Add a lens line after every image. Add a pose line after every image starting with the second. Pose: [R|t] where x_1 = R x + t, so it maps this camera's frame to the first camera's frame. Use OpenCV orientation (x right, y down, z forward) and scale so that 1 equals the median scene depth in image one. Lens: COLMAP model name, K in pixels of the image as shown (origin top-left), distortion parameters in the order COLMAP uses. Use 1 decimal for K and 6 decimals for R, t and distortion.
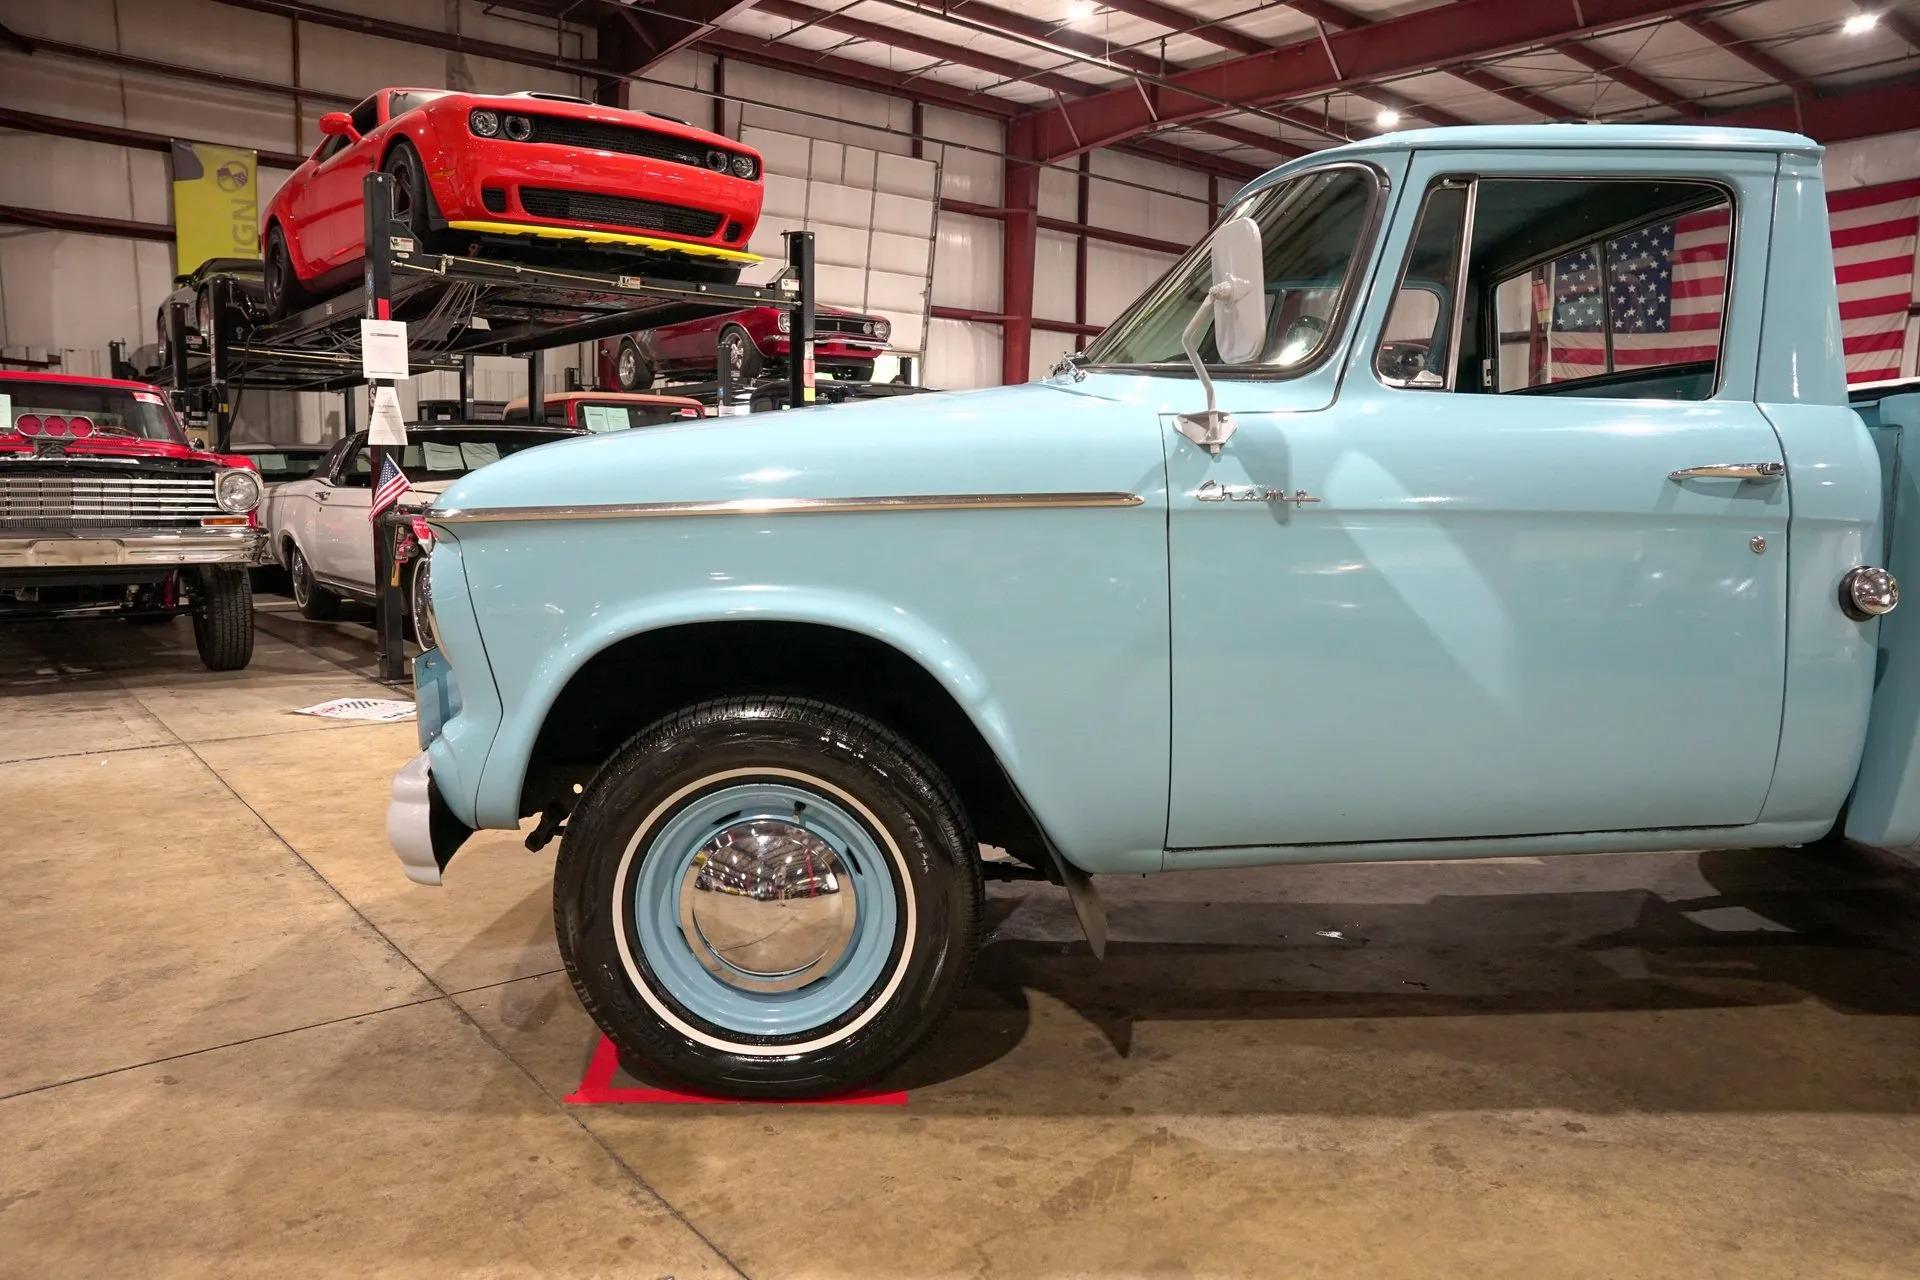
lens RADIAL K [[1314.9, 0, 966.7], [0, 1314.9, 639.1], [0, 0, 1]] dist [-0.137161, 0.106159]
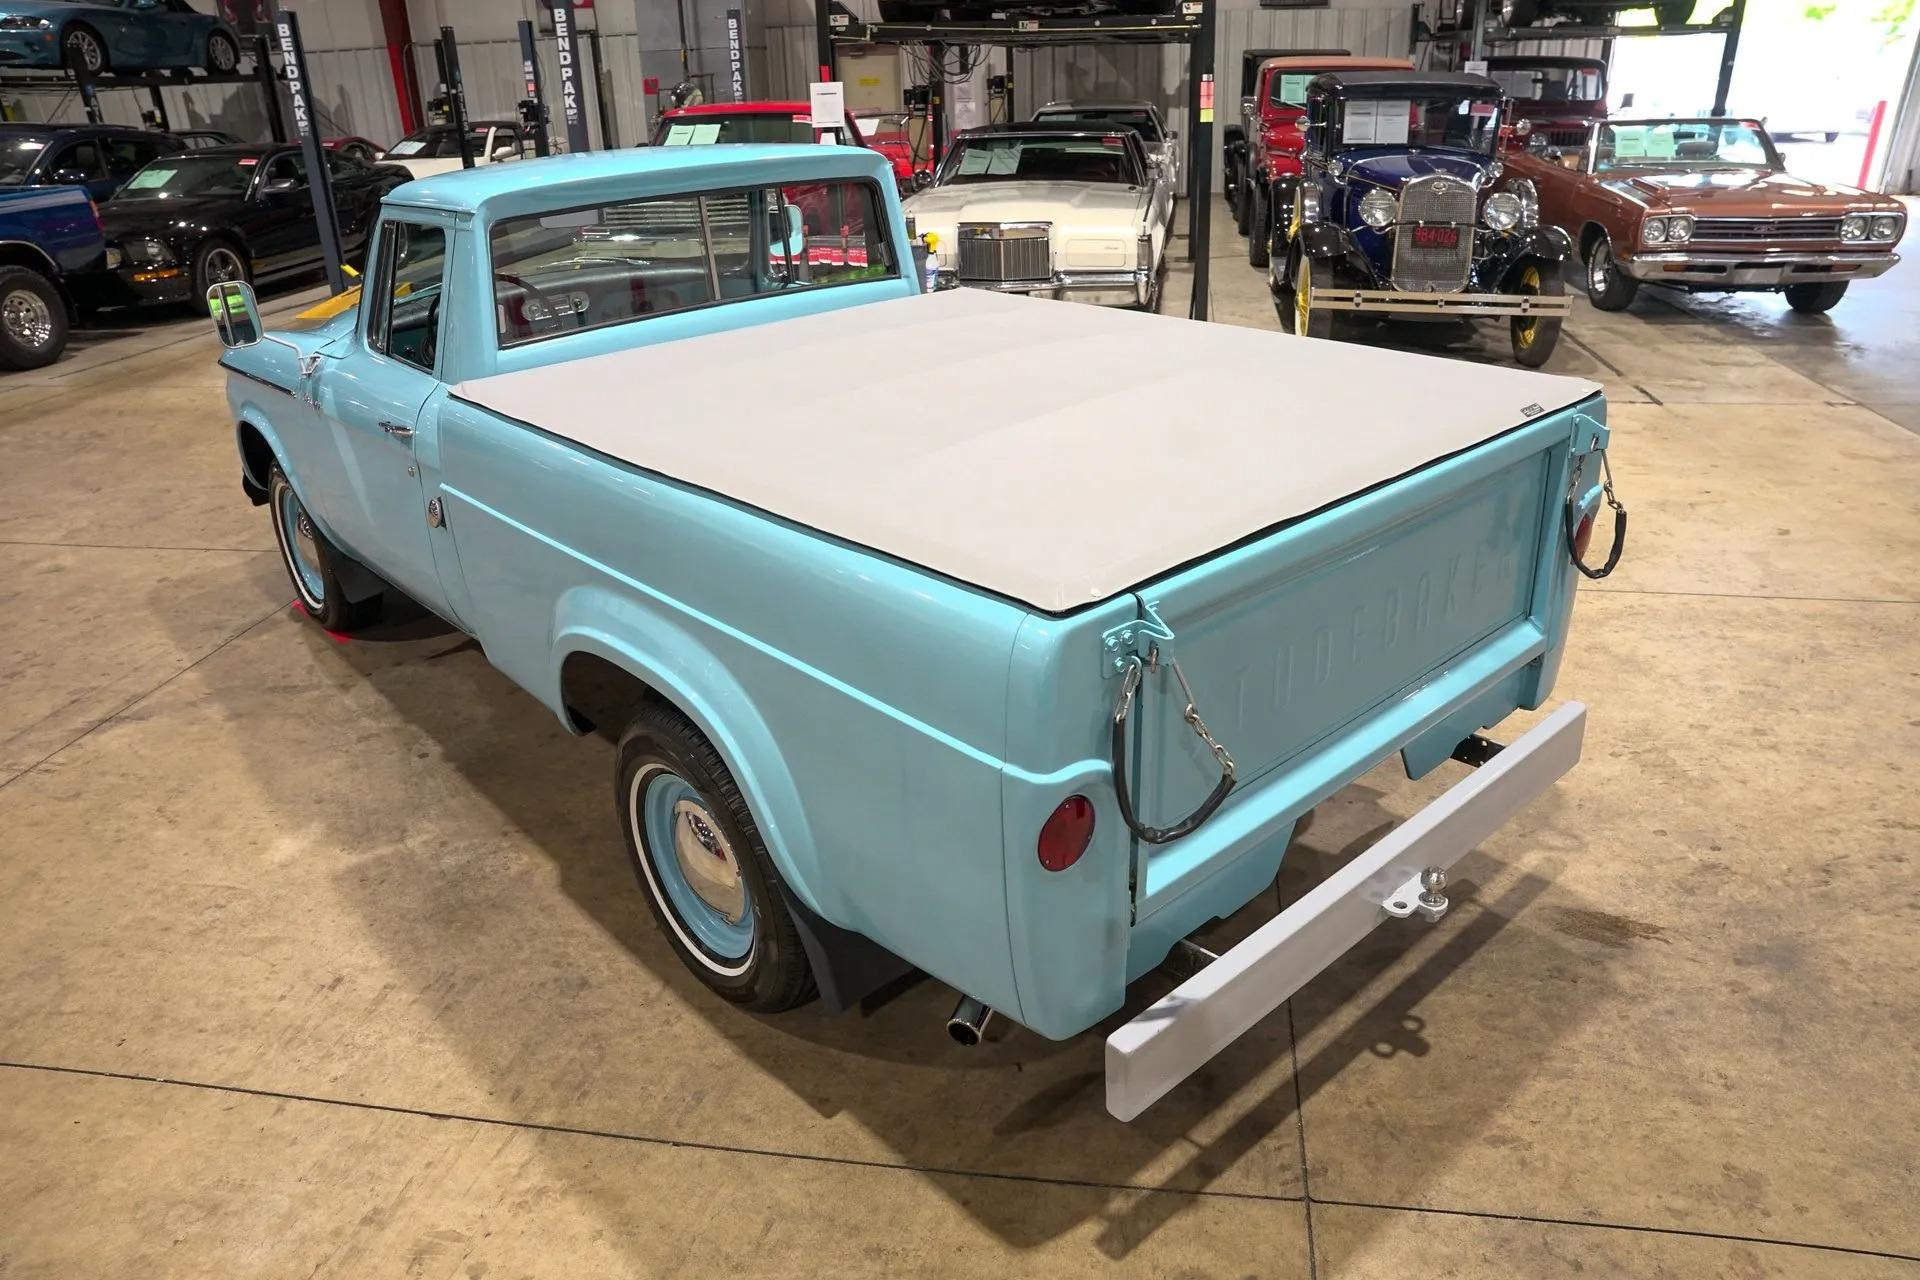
lens RADIAL K [[1314.9, 0, 966.7], [0, 1314.9, 647.0], [0, 0, 1]] dist [-0.137161, 0.106159]
pose [[0.659734, 0.285427, -0.695185, 0.750263], [-0.055465, 0.941035, 0.333731, -0.147361], [0.749449, -0.181615, 0.636665, 0.135267]]
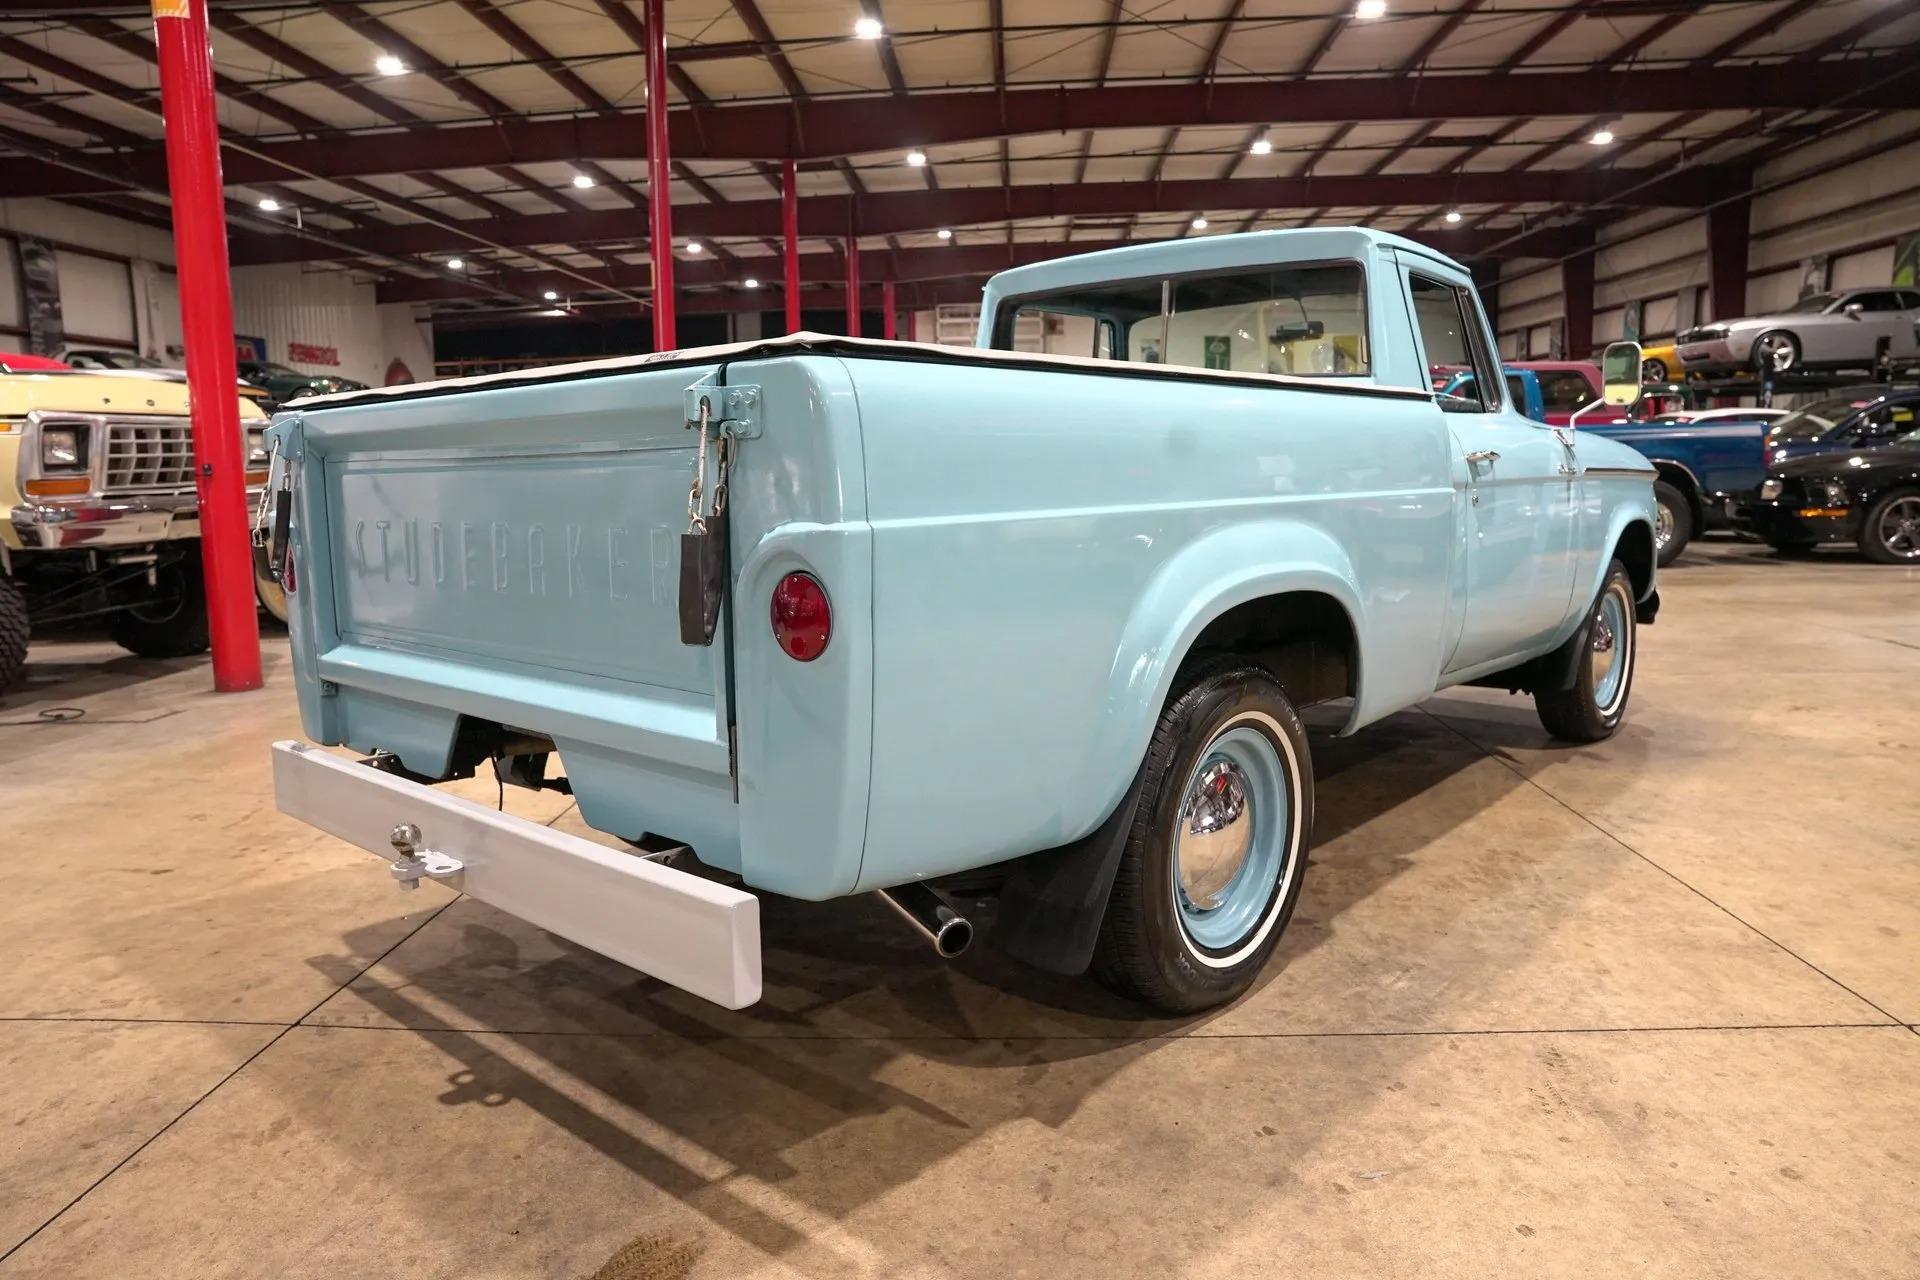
lens RADIAL K [[1314.9, 0, 961.1], [0, 1314.9, 642.1], [0, 0, 1]] dist [-0.137161, 0.106159]
pose [[-0.676808, 0.108074, -0.728183, 0.739199], [-0.077572, 0.973188, 0.216536, -0.098502], [0.732061, 0.203040, -0.650278, 0.795707]]
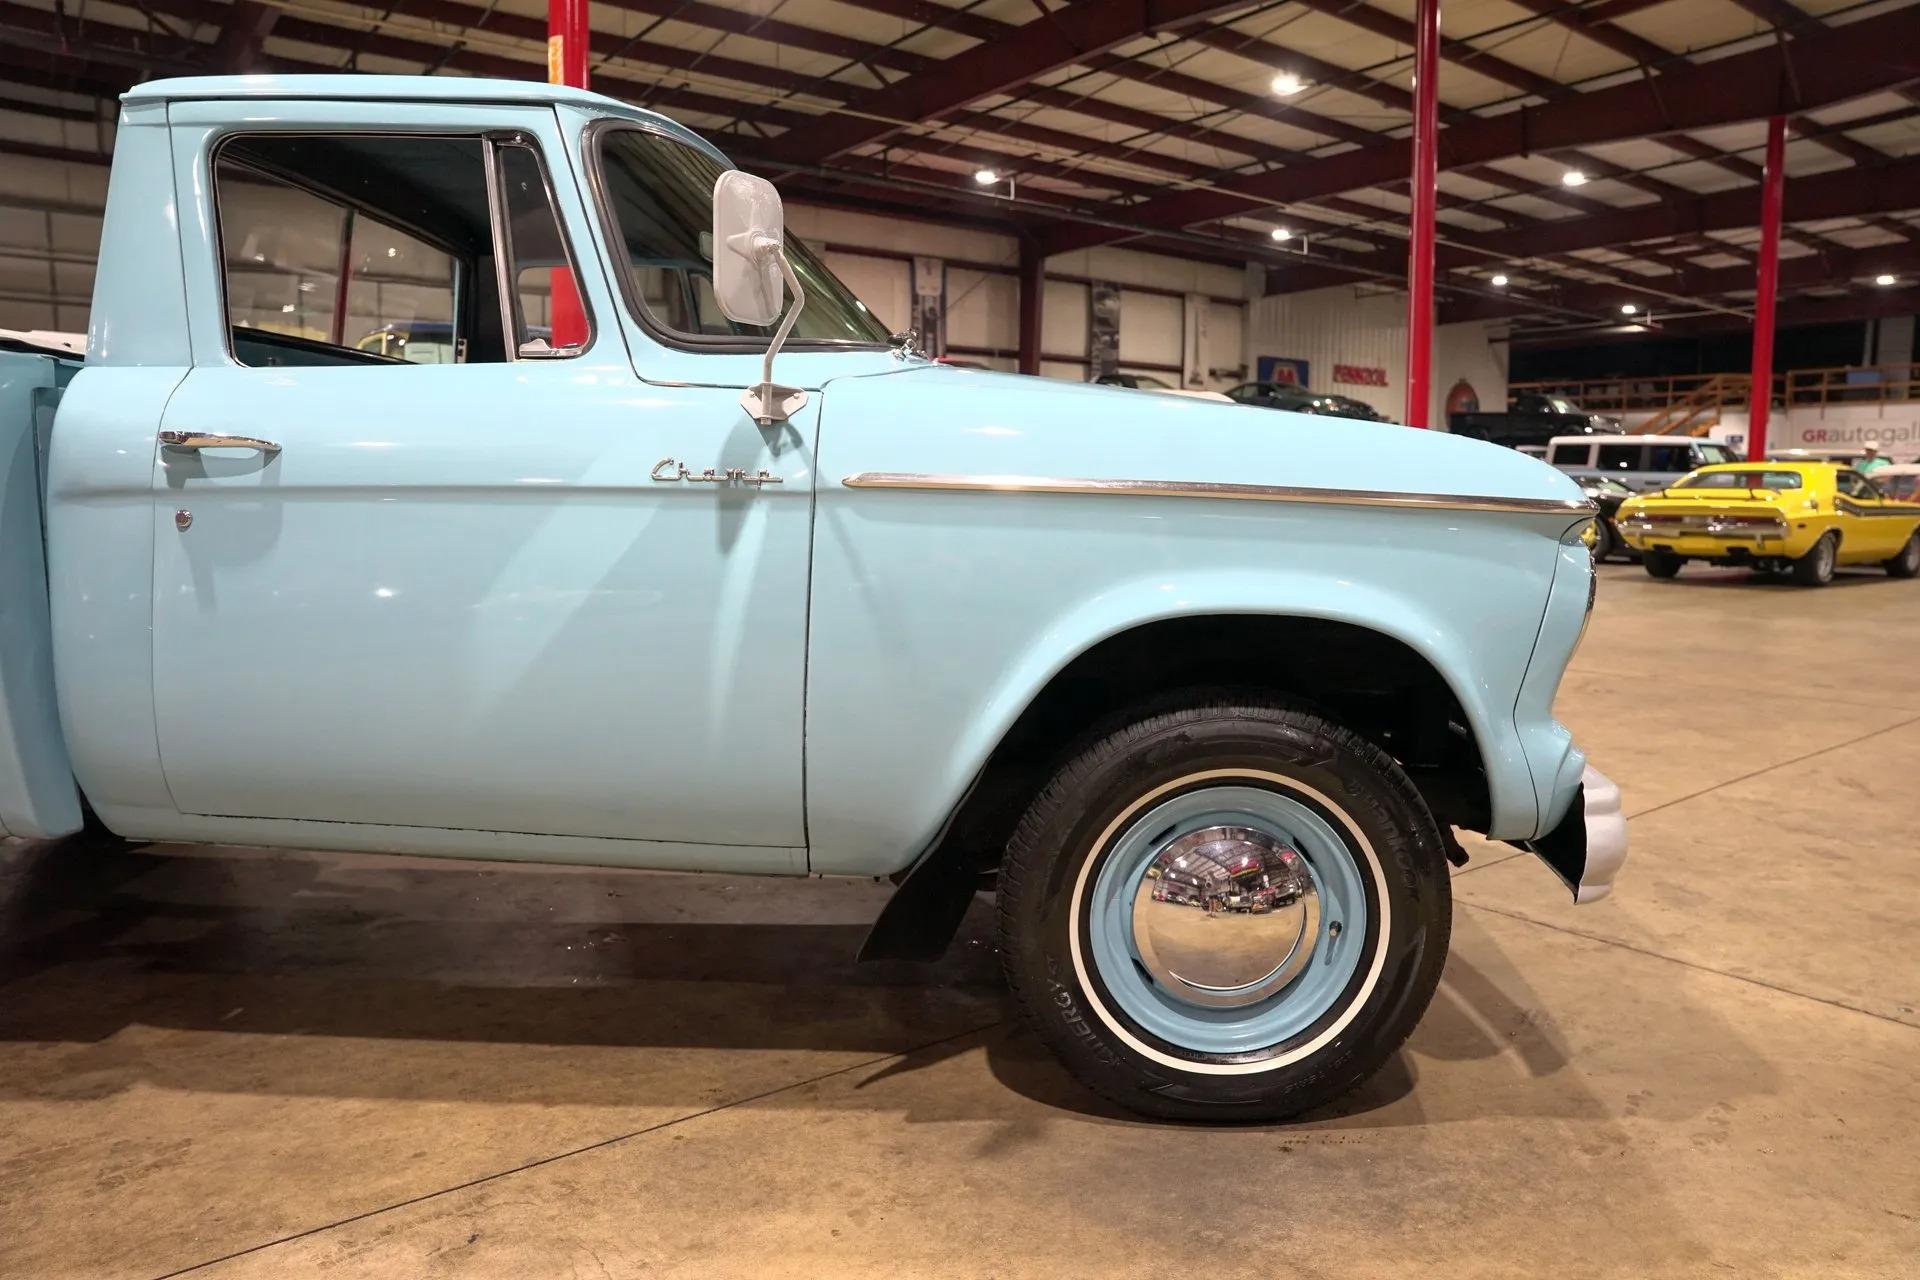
lens RADIAL K [[1314.9, 0, 962.1], [0, 1314.9, 645.8], [0, 0, 1]] dist [-0.137161, 0.106159]
pose [[-0.998992, -0.023056, 0.038522, -0.002226], [-0.013067, 0.970232, 0.241826, -0.102018], [-0.042950, 0.241078, -0.969555, 0.879229]]
